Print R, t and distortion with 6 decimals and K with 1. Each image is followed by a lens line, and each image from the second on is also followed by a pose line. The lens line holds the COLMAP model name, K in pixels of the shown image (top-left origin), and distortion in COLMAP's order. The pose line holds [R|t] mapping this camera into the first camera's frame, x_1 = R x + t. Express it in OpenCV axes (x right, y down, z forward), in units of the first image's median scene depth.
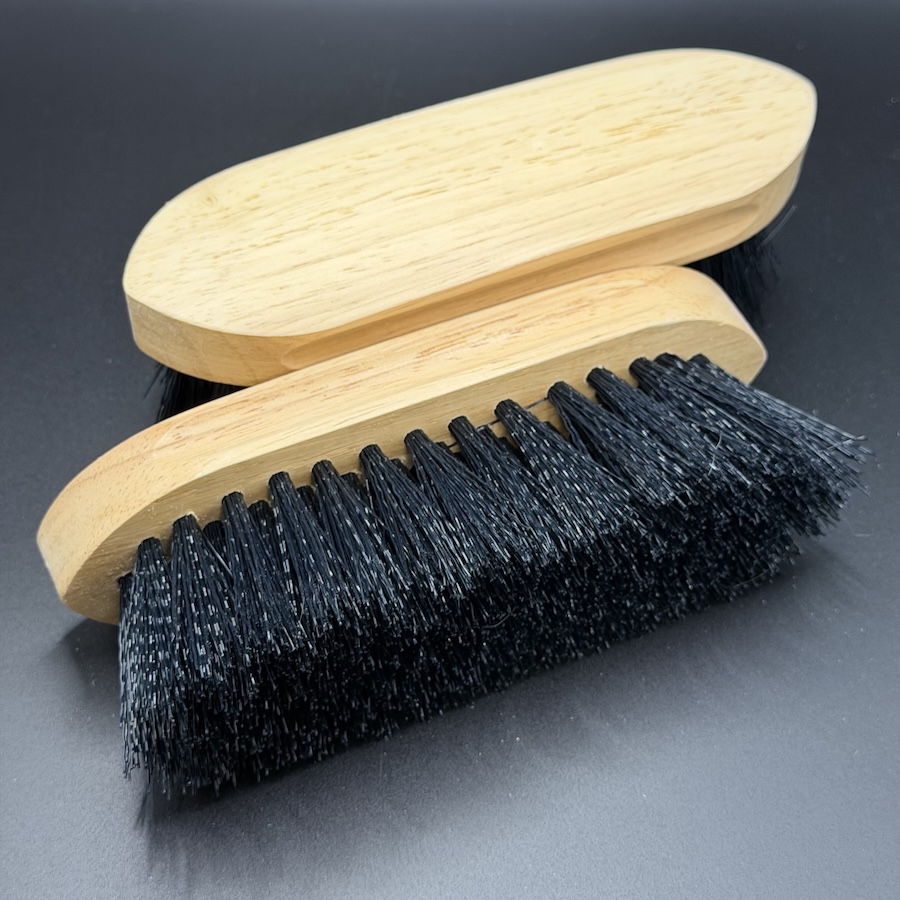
lens RADIAL K [[1813.1, 0, 450.0], [0, 1813.1, 450.0], [0, 0, 1]] dist [0.170982, 0.070971]
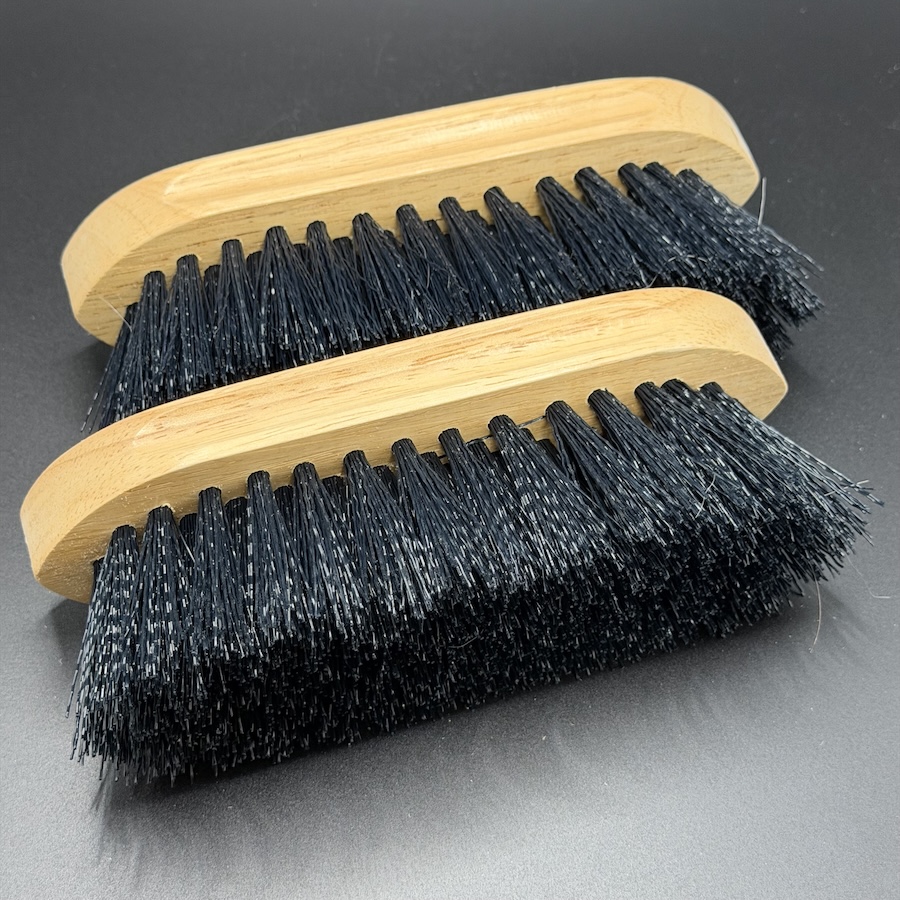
lens RADIAL K [[1813.1, 0, 450.0], [0, 1813.1, 450.0], [0, 0, 1]] dist [0.170982, 0.070971]
pose [[0.991523, 0.090031, -0.093680, 0.102264], [-0.086252, 0.995317, 0.043646, -0.052035], [0.097171, -0.035196, 0.994645, 0.025742]]
